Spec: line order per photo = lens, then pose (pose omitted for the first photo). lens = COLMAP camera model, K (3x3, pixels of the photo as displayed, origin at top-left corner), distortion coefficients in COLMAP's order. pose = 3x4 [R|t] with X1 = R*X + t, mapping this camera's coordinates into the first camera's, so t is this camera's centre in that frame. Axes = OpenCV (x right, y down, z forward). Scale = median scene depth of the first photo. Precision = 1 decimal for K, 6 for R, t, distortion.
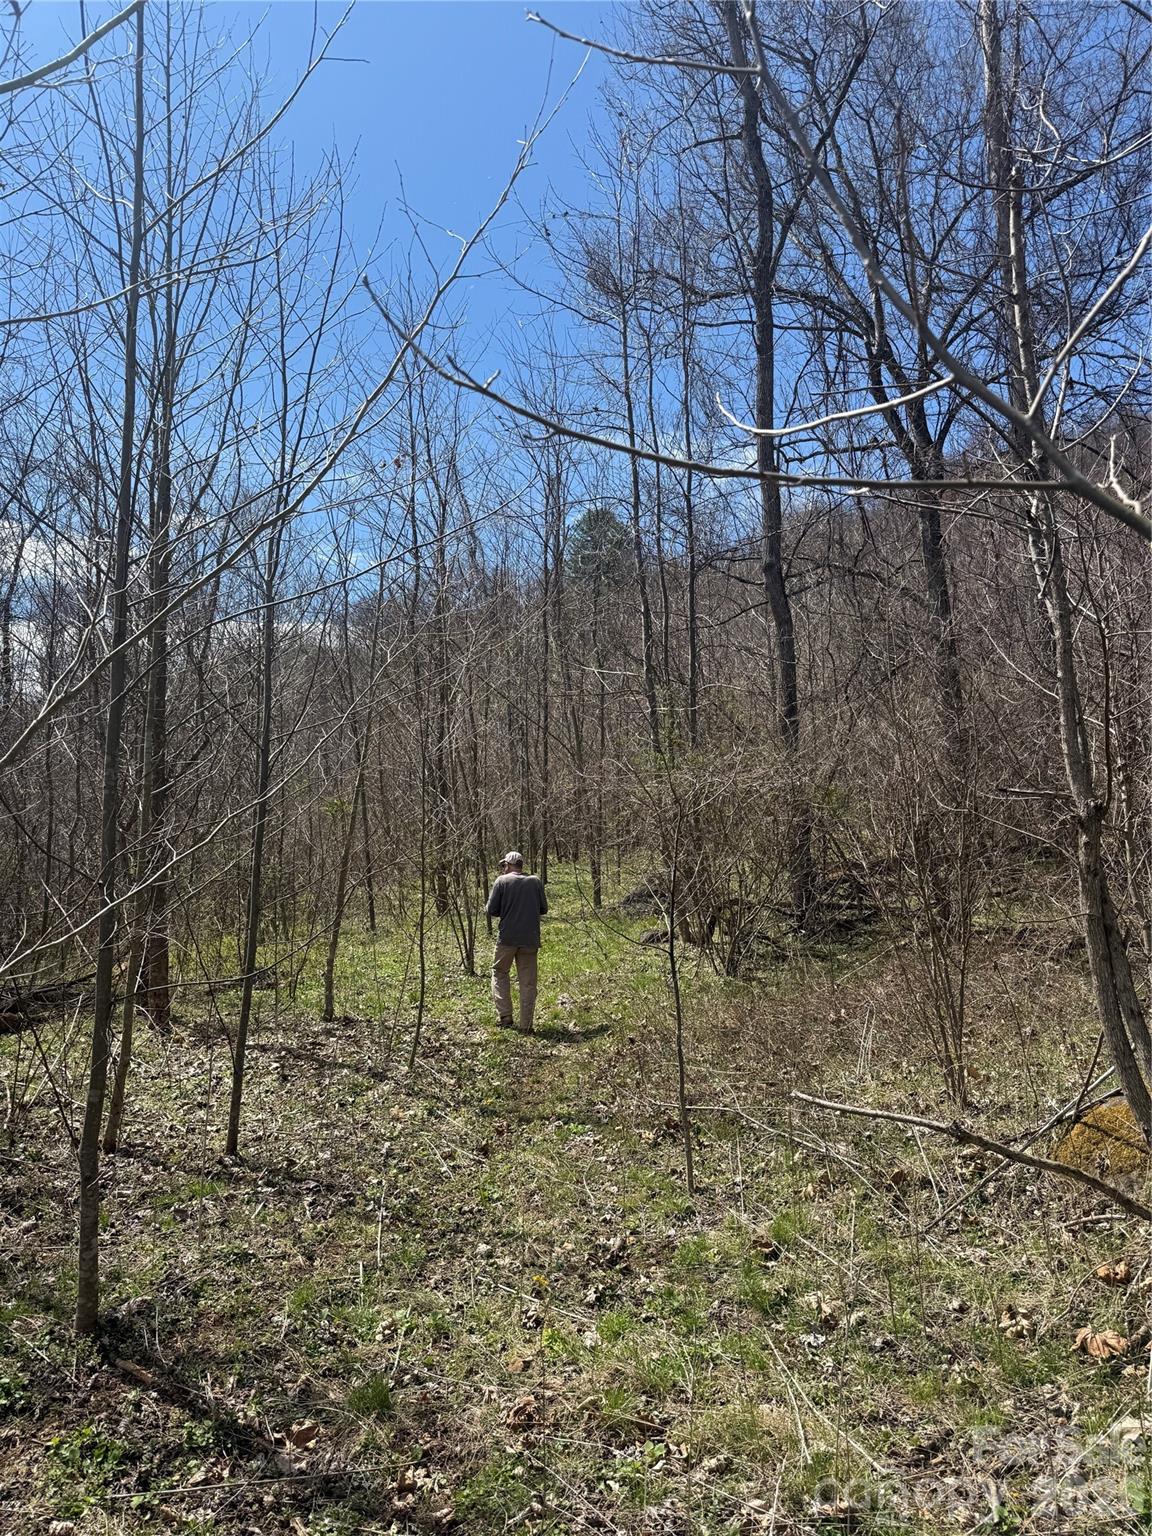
lens RADIAL K [[1043.2, 0, 576.0], [0, 1043.2, 768.0], [0, 0, 1]] dist [0.034549, -0.046357]
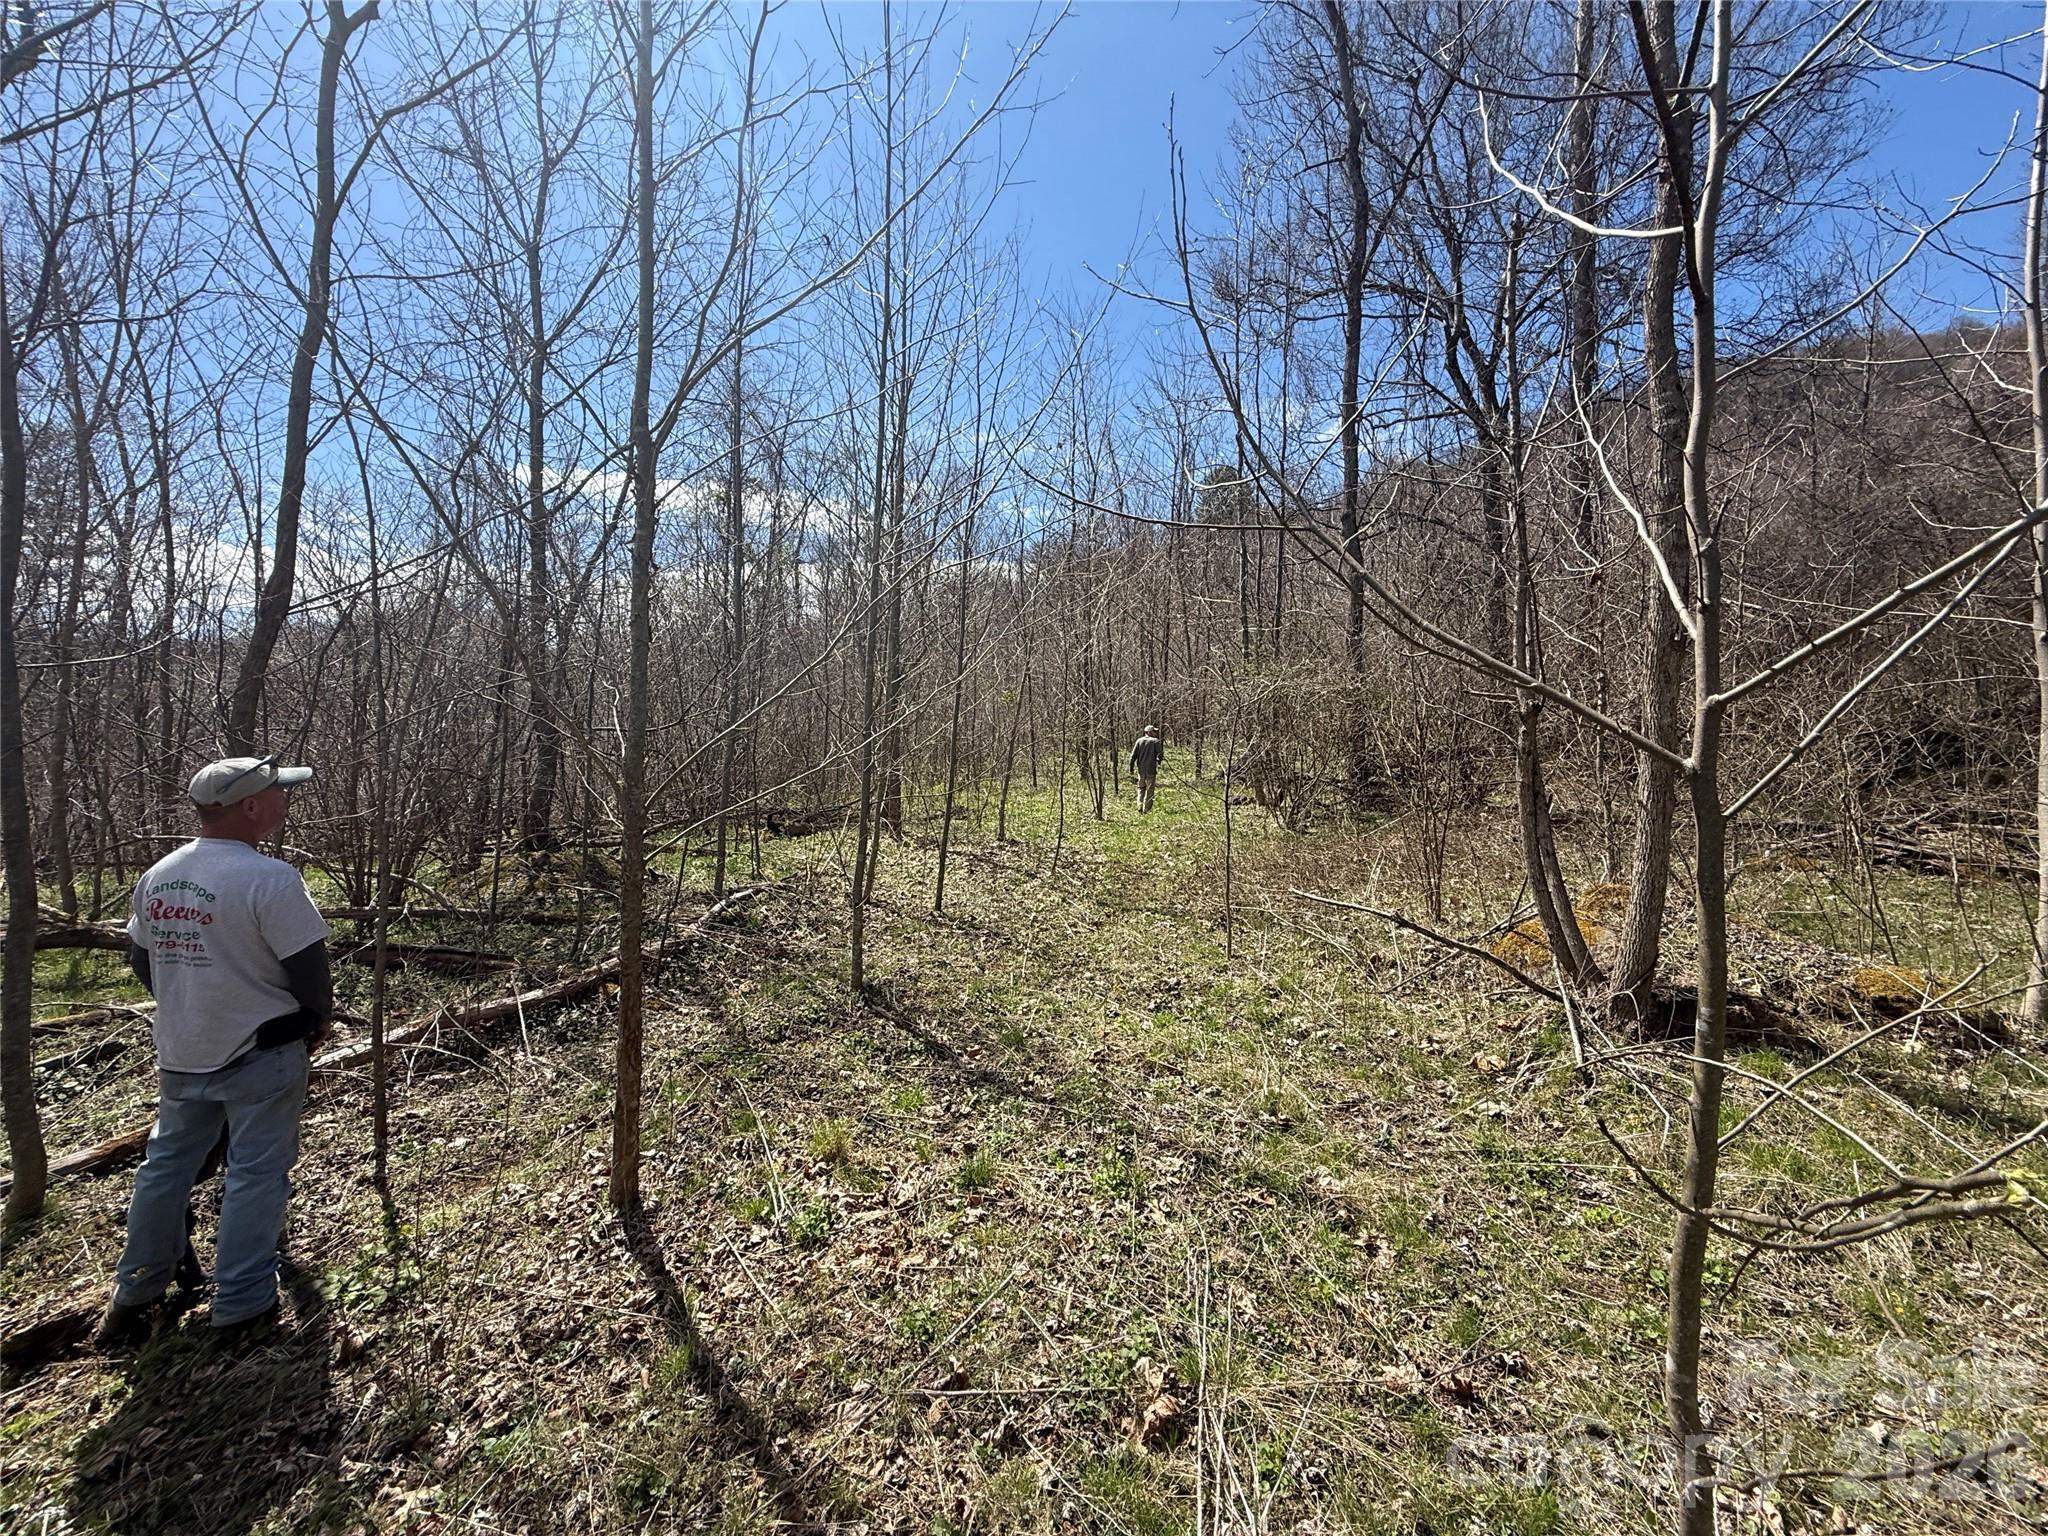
lens RADIAL K [[802.4, 0, 1013.1], [0, 802.4, 760.4], [0, 0, 1]] dist [-0.002611, -0.000123]
pose [[0.973016, 0.045513, -0.226204, 0.045417], [-0.020895, 0.993706, 0.110053, 0.004588], [0.229789, -0.102357, 0.967843, -0.122056]]
